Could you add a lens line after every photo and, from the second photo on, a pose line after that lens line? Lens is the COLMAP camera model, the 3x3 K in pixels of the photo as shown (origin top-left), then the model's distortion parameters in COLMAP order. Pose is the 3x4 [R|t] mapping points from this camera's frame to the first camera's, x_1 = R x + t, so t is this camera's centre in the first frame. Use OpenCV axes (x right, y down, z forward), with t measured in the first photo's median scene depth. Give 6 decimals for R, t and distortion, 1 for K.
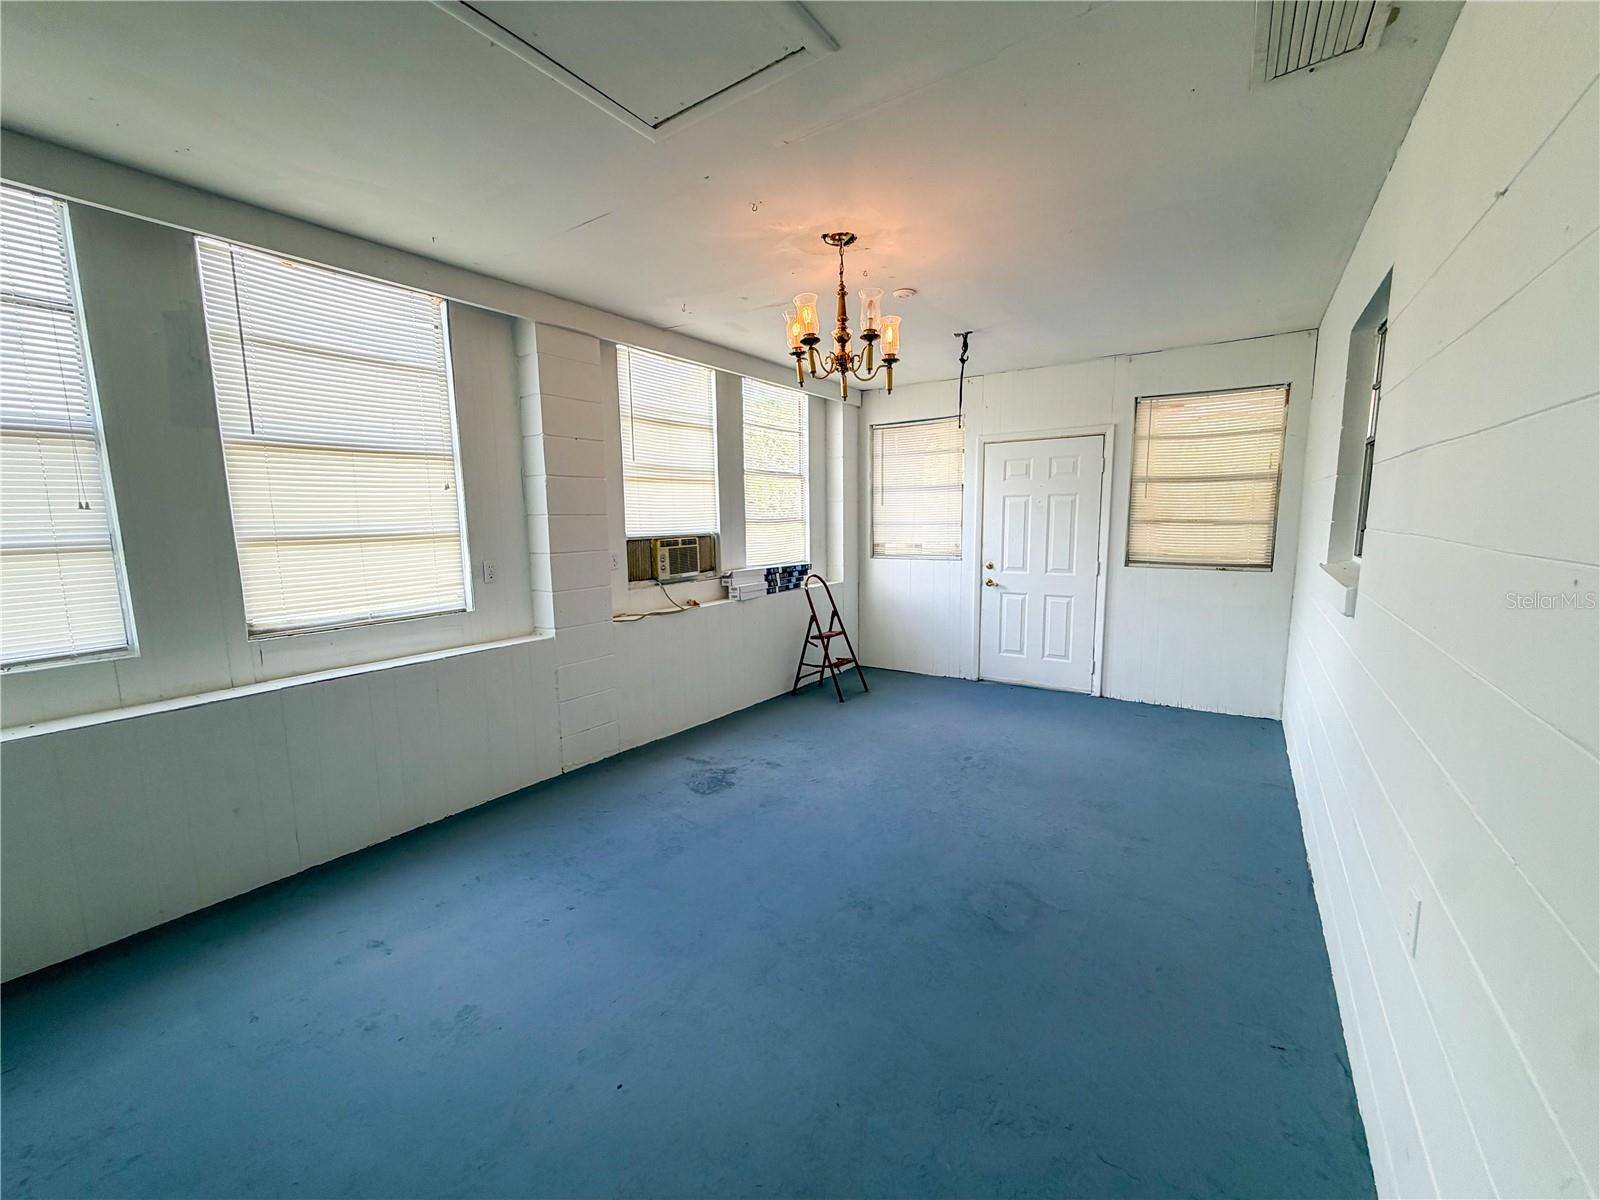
lens RADIAL K [[632.5, 0, 800.0], [0, 632.5, 600.0], [0, 0, 1]] dist [0.000437, 0.000043]
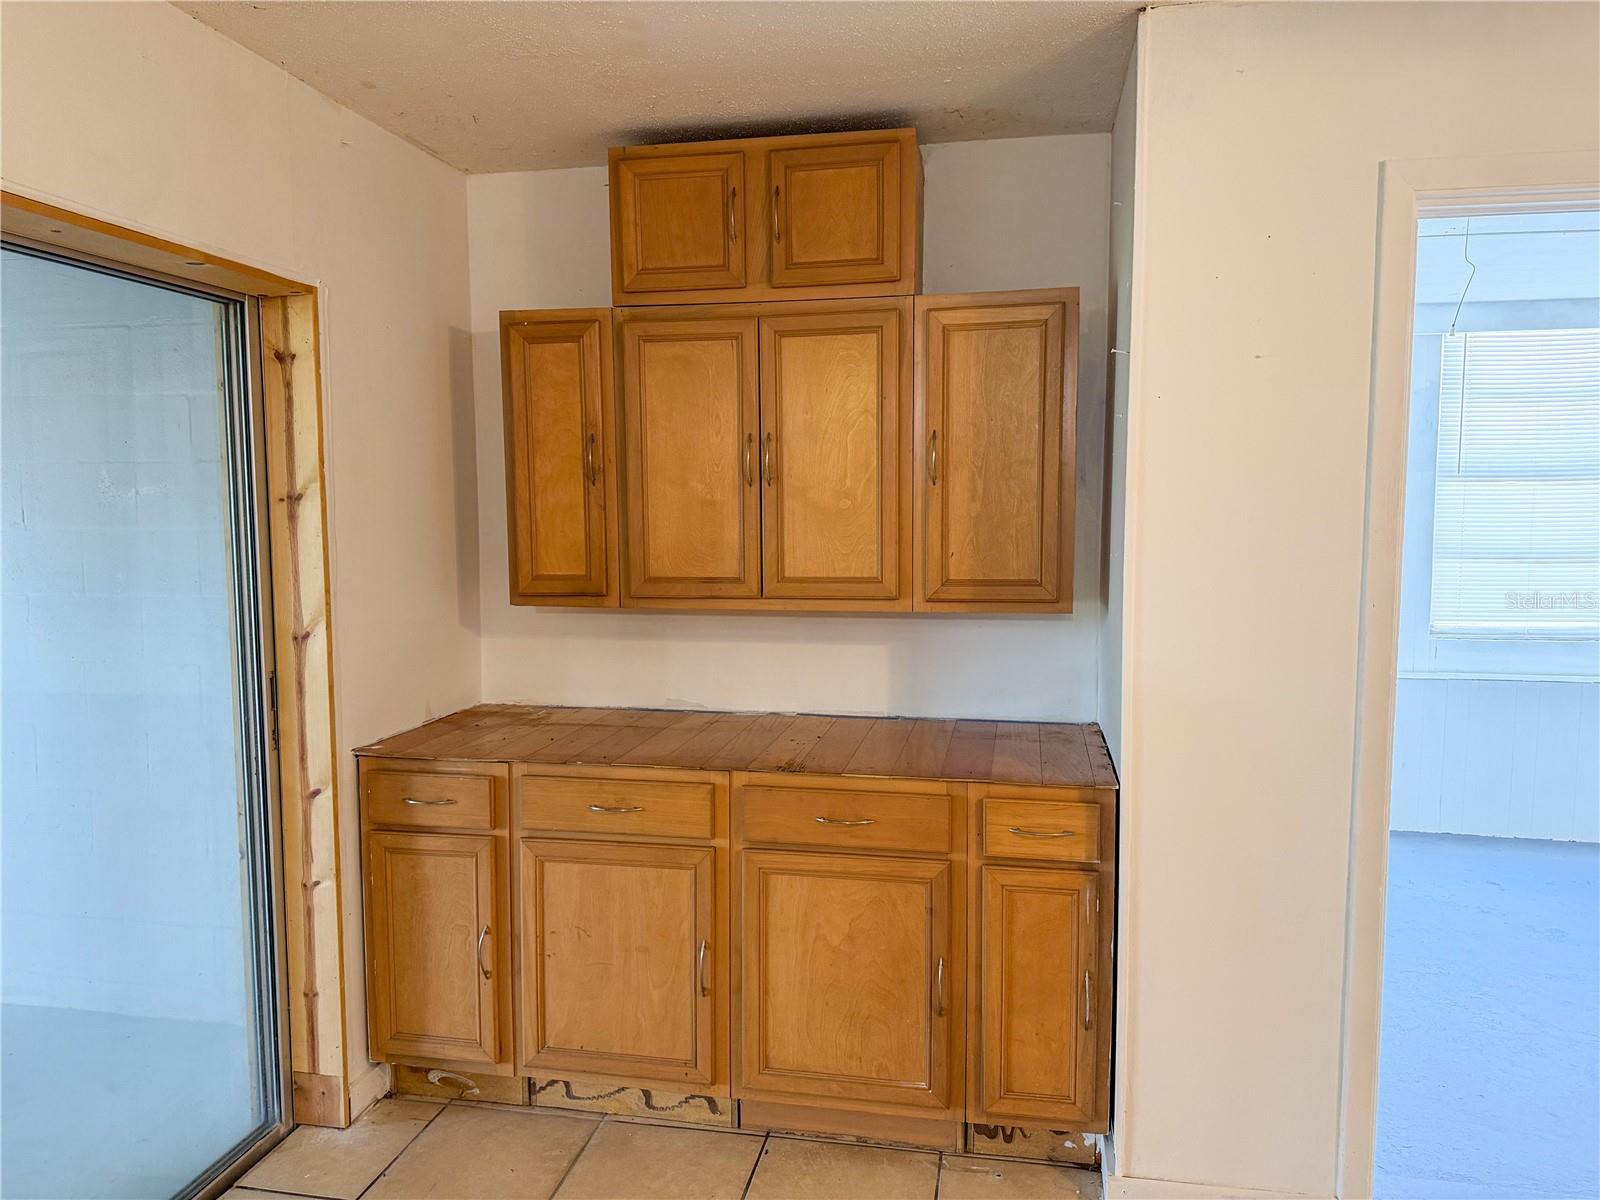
lens RADIAL K [[1134.0, 0, 800.0], [0, 1134.0, 600.0], [0, 0, 1]] dist [0.070594, -0.089377]
pose [[0.389728, 0.102118, -0.915251, 0.634583], [-0.131427, 0.989828, 0.054475, 0.029317], [0.911504, 0.099058, 0.399185, -0.939196]]
